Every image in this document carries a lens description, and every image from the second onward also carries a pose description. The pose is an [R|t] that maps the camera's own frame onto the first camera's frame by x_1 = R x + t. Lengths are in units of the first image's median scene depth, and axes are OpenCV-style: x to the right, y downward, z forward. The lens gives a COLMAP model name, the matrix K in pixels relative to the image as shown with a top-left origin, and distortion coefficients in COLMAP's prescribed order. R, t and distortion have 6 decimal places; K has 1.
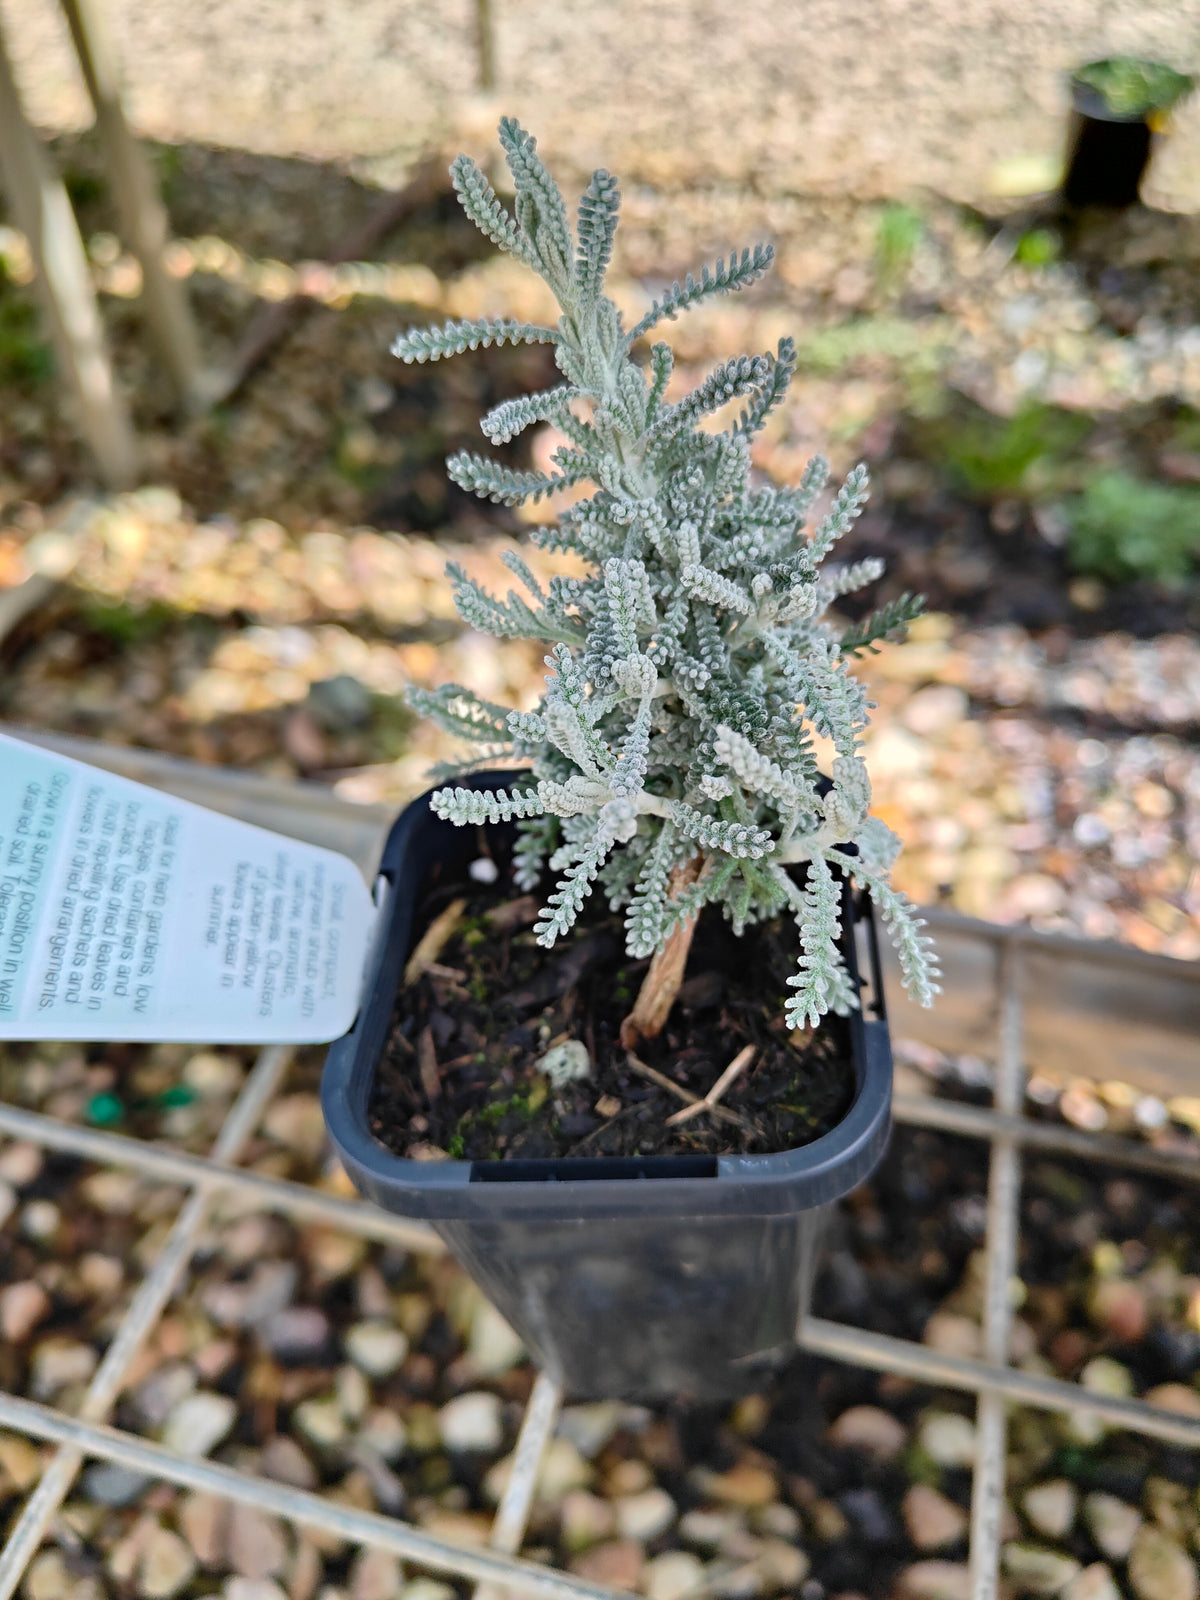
lens RADIAL K [[1204.8, 0, 588.2], [0, 1204.8, 813.6], [0, 0, 1]] dist [-0.060592, 0.035422]
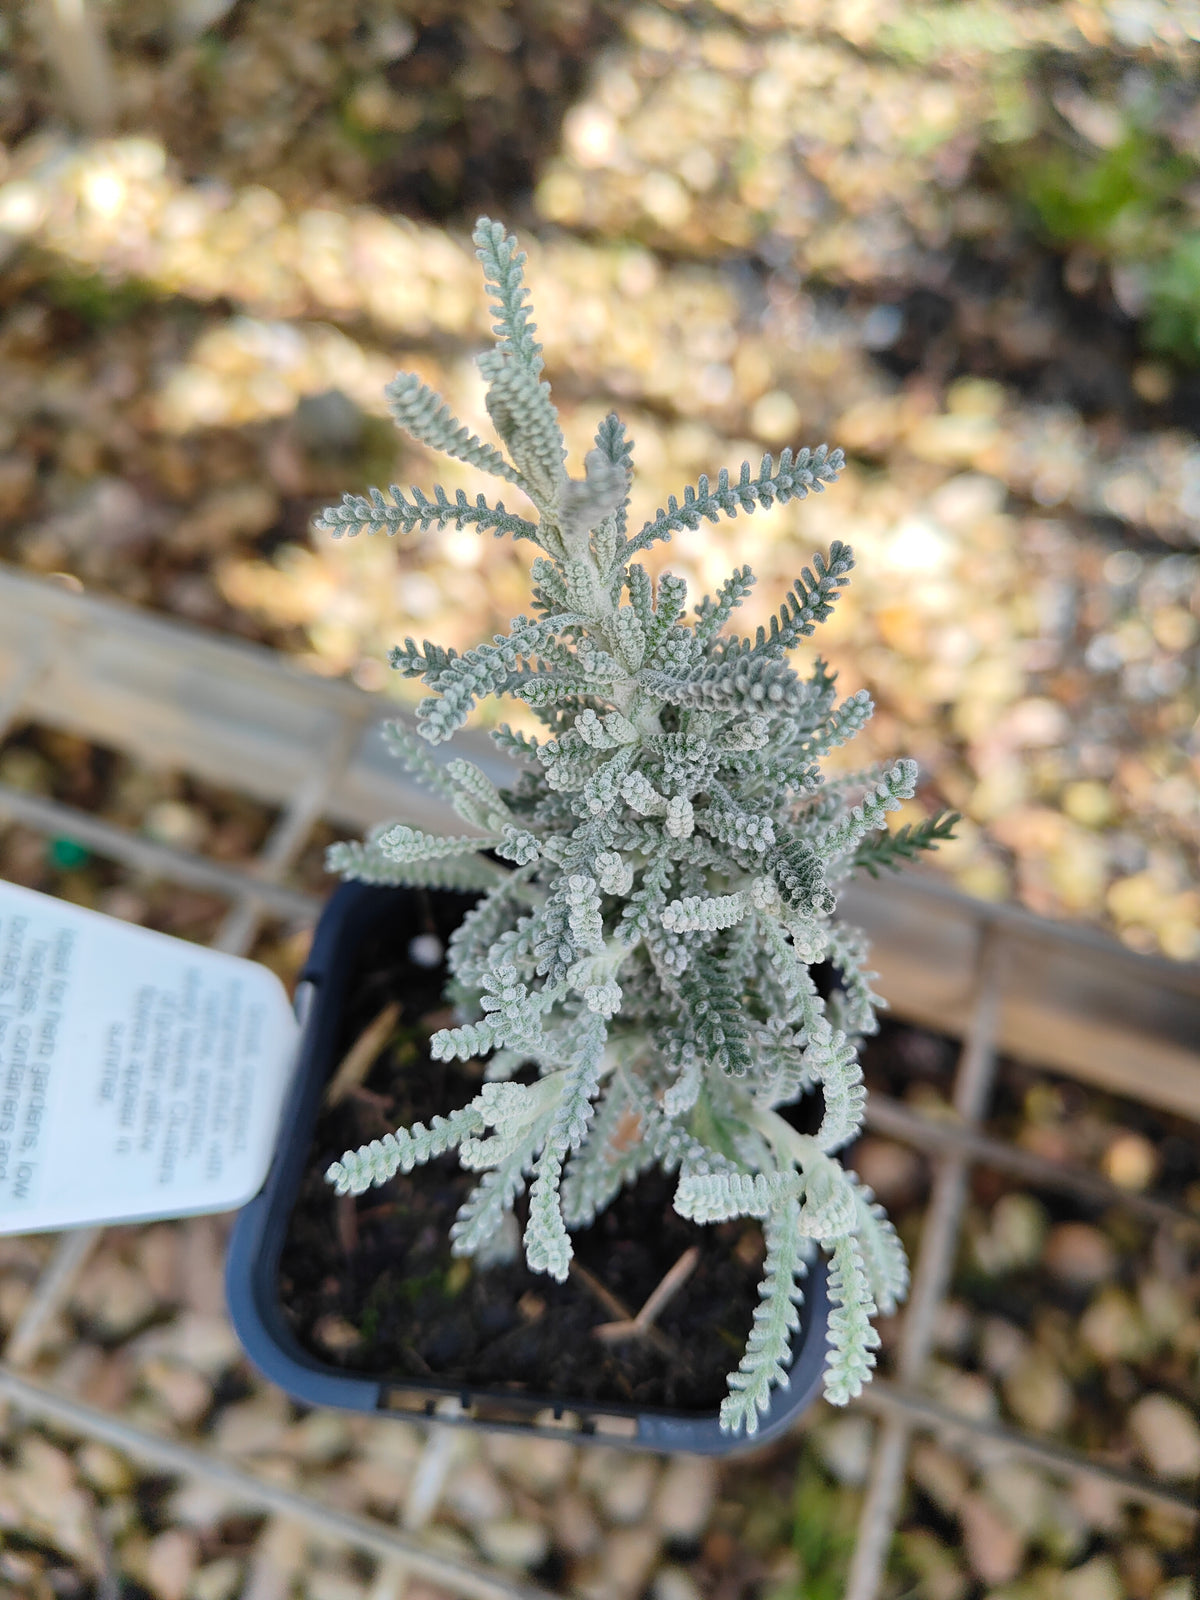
lens RADIAL K [[1213.3, 0, 611.3], [0, 1213.3, 806.8], [0, 0, 1]] dist [-0.057058, 0.007392]
pose [[0.995044, 0.092677, 0.036044, 0.007542], [-0.098802, 0.962401, 0.253028, -0.348860], [-0.011239, -0.255336, 0.966787, 0.179441]]
